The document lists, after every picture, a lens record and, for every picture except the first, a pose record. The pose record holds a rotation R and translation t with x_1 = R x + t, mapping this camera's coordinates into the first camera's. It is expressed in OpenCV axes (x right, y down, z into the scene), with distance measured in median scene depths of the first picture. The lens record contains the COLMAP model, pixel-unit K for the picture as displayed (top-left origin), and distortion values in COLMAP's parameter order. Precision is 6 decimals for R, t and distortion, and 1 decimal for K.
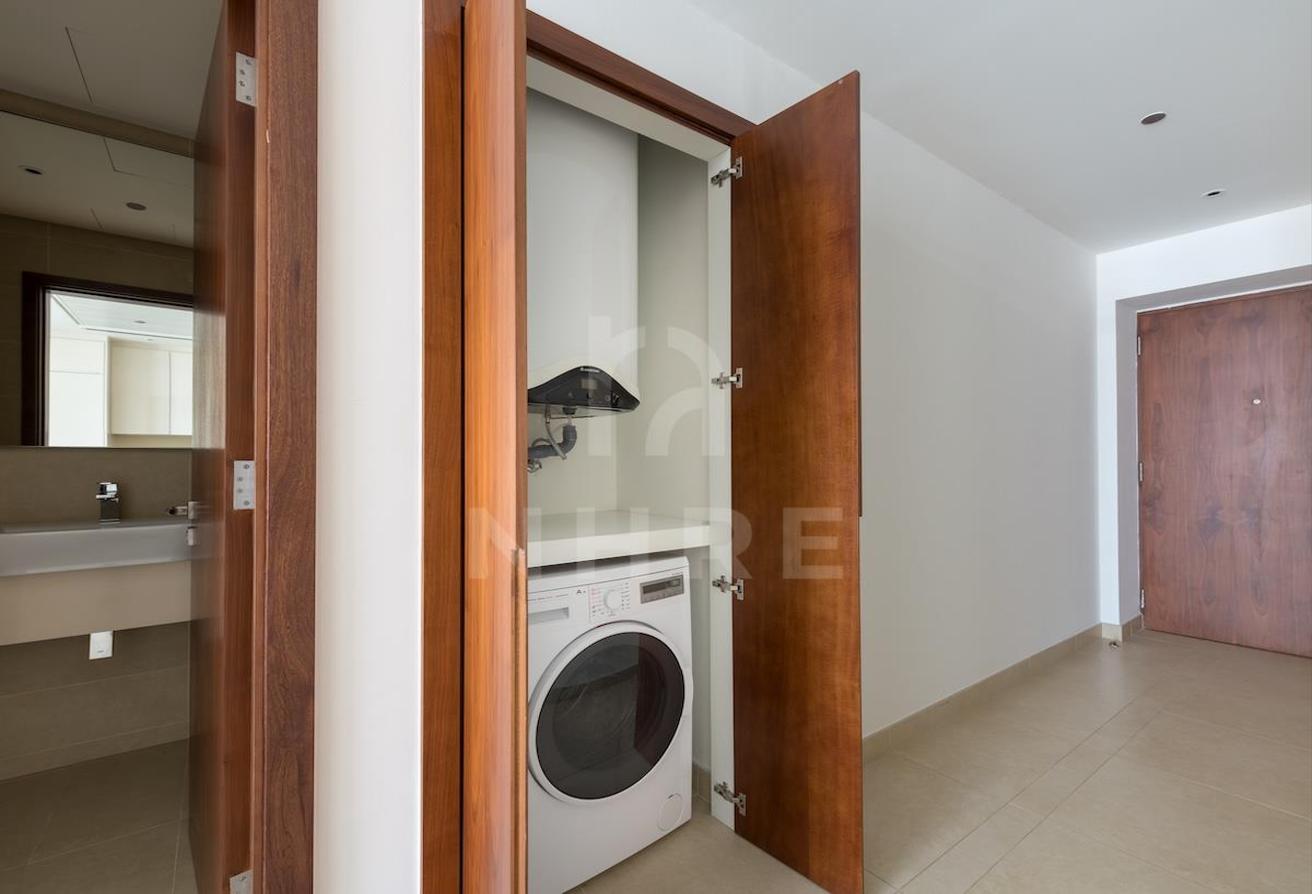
lens RADIAL K [[552.5, 0, 656.0], [0, 552.5, 447.0], [0, 0, 1]] dist [0.003808, 0.000466]
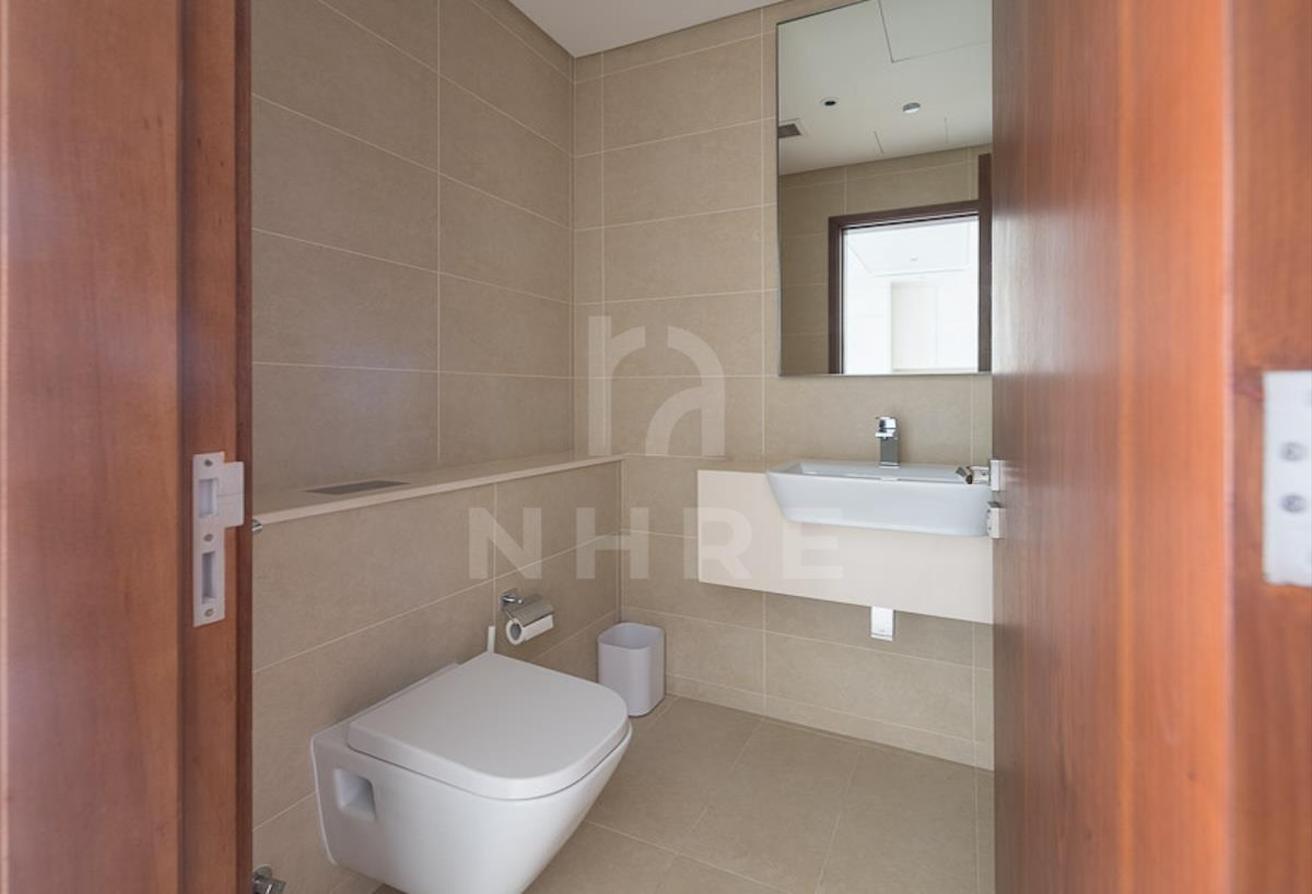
lens RADIAL K [[593.9, 0, 659.4], [0, 593.9, 404.2], [0, 0, 1]] dist [0.001681, 0.000569]
pose [[0.406819, 0.018882, -0.913313, -0.337034], [0.018607, 0.999408, 0.028950, 0.013698], [0.913319, -0.028772, 0.406227, 0.350257]]
